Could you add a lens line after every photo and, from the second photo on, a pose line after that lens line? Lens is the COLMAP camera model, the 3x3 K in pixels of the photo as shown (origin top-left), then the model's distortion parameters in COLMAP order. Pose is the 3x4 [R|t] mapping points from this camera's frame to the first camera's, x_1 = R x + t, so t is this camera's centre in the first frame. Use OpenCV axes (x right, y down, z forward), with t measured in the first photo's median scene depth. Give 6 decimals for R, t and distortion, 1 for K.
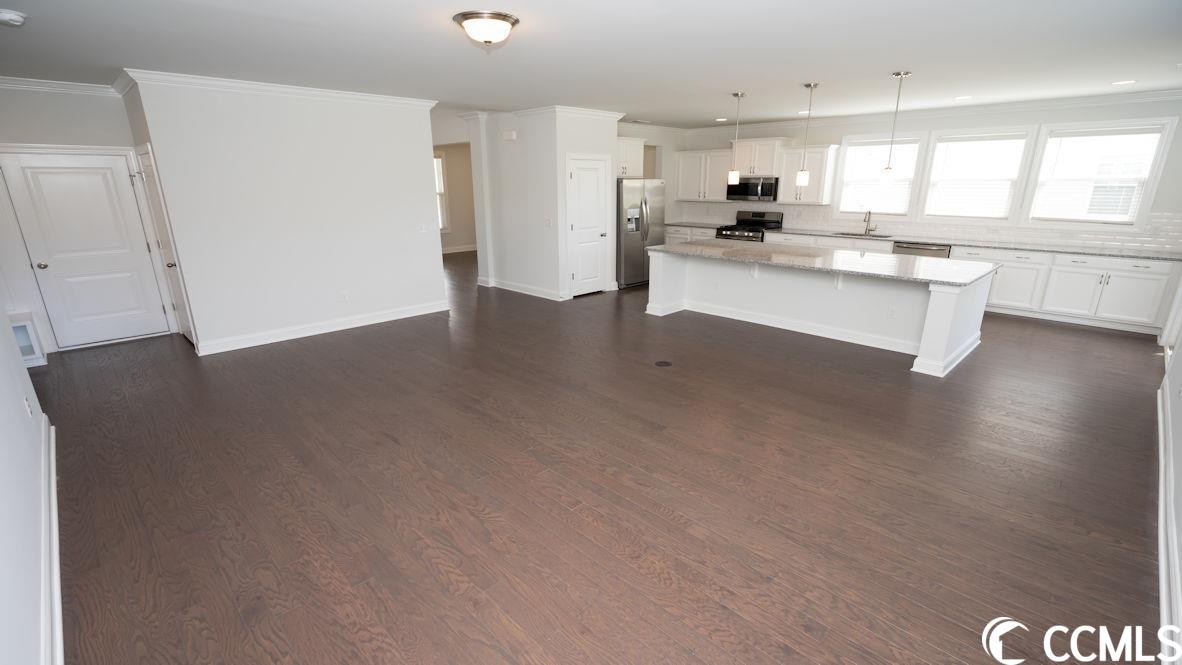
lens RADIAL K [[533.8, 0, 589.9], [0, 533.8, 331.8], [0, 0, 1]] dist [-0.001660, -0.000268]
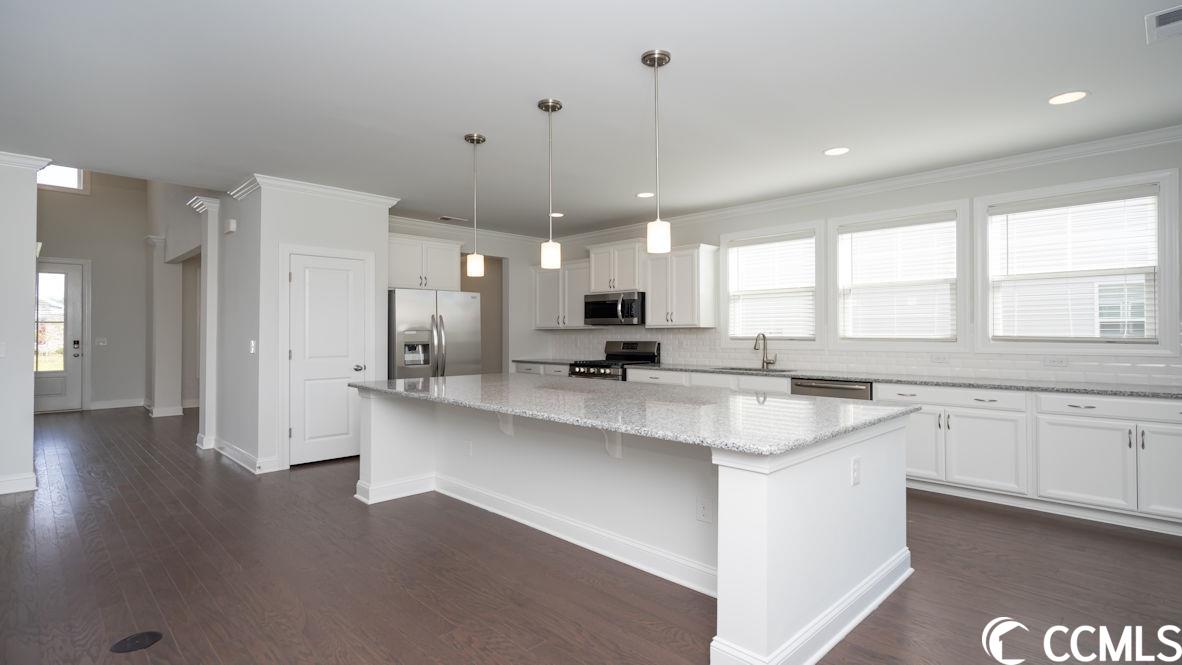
lens RADIAL K [[569.0, 0, 596.3], [0, 569.0, 312.0], [0, 0, 1]] dist [-0.005748, 0.003677]
pose [[0.999990, 0.002254, 0.003969, 0.309262], [-0.000911, 0.950567, -0.310518, -0.030345], [-0.004473, 0.310511, 0.950559, 0.308309]]
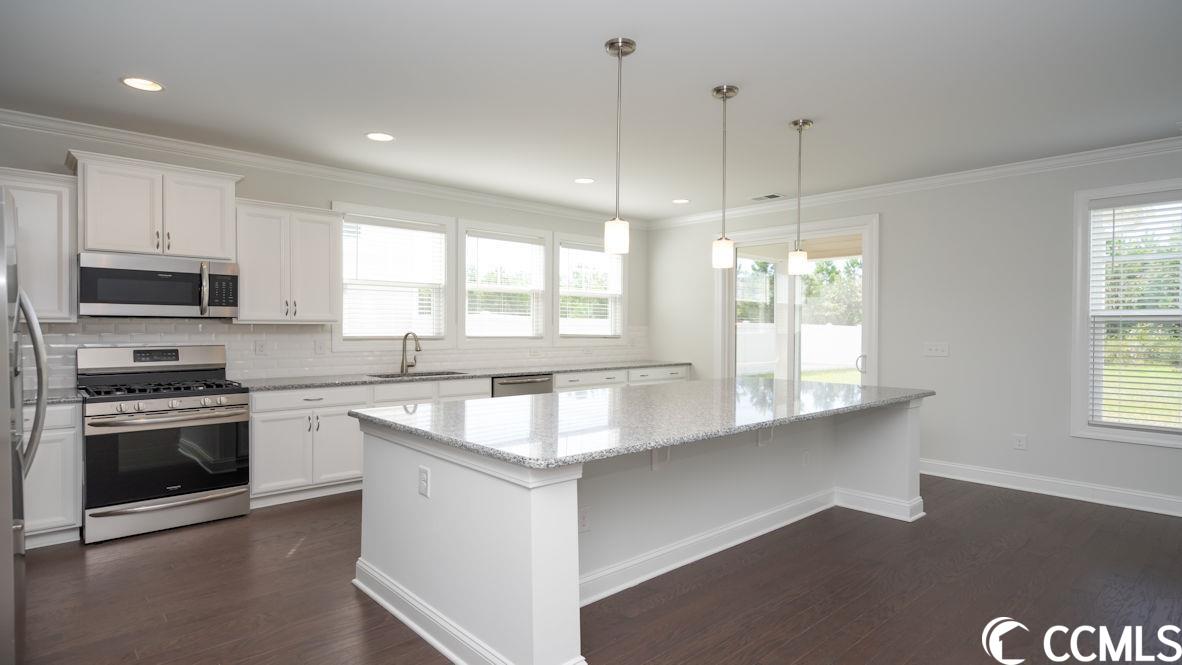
lens RADIAL K [[622.4, 0, 595.7], [0, 622.4, 318.6], [0, 0, 1]] dist [0.000327, 0.001825]
pose [[0.031436, 0.016951, 0.999362, -0.148295], [0.268581, 0.962938, -0.024781, -0.169846], [-0.962744, 0.269189, 0.025718, 0.777310]]
